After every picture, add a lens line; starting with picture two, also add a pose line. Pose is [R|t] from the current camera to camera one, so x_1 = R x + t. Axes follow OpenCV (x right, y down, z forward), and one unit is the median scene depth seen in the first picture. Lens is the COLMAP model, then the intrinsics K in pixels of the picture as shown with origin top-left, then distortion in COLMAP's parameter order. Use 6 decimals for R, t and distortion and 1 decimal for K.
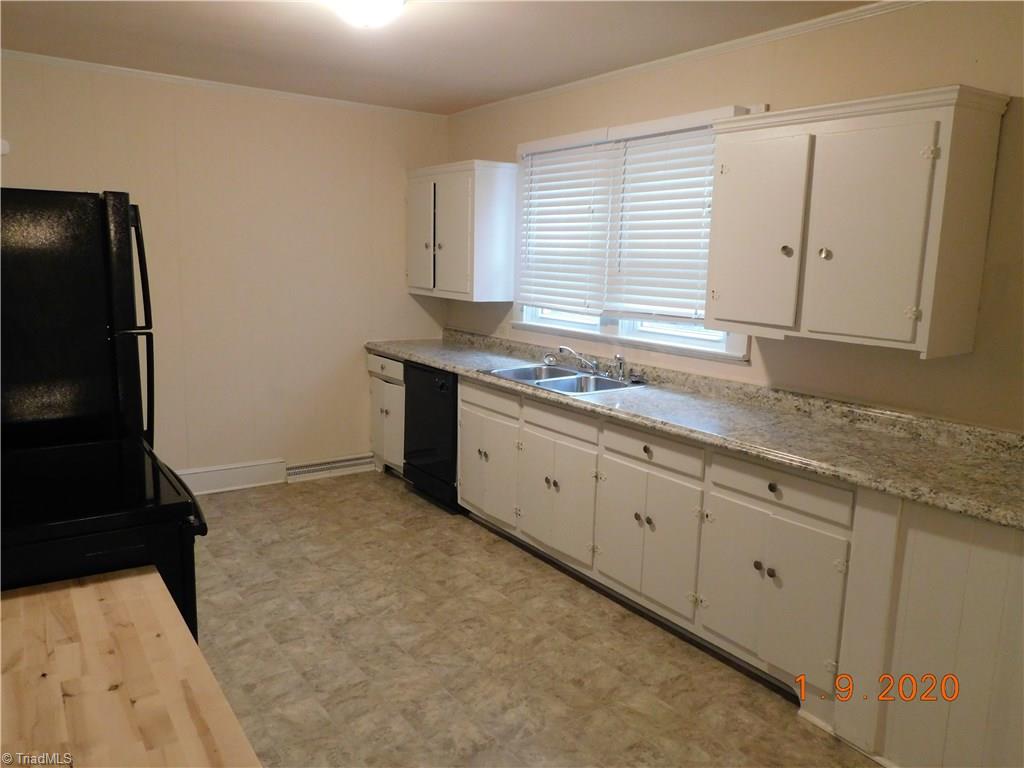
lens RADIAL K [[759.0, 0, 521.6], [0, 759.0, 385.4], [0, 0, 1]] dist [-0.009058, 0.008305]
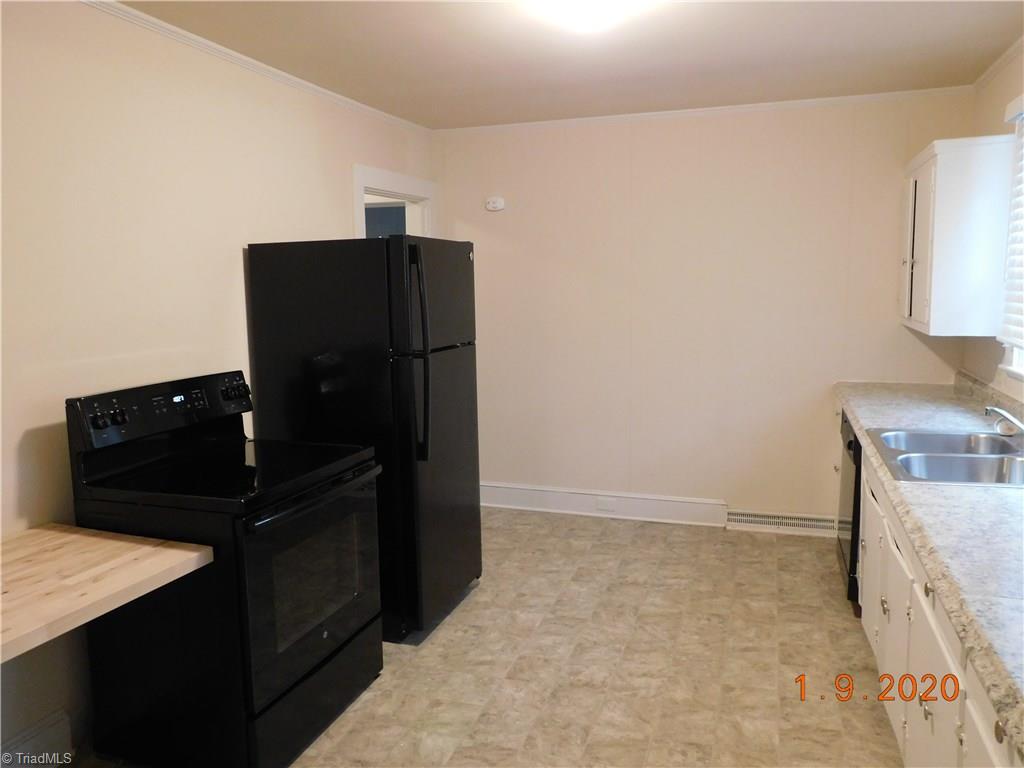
lens RADIAL K [[759.0, 0, 511.1], [0, 759.0, 378.9], [0, 0, 1]] dist [-0.009058, 0.008305]
pose [[0.583993, 0.062085, -0.809381, 0.319631], [-0.100610, 0.994919, 0.003724, -0.034319], [0.805500, 0.079257, 0.587272, 0.278703]]
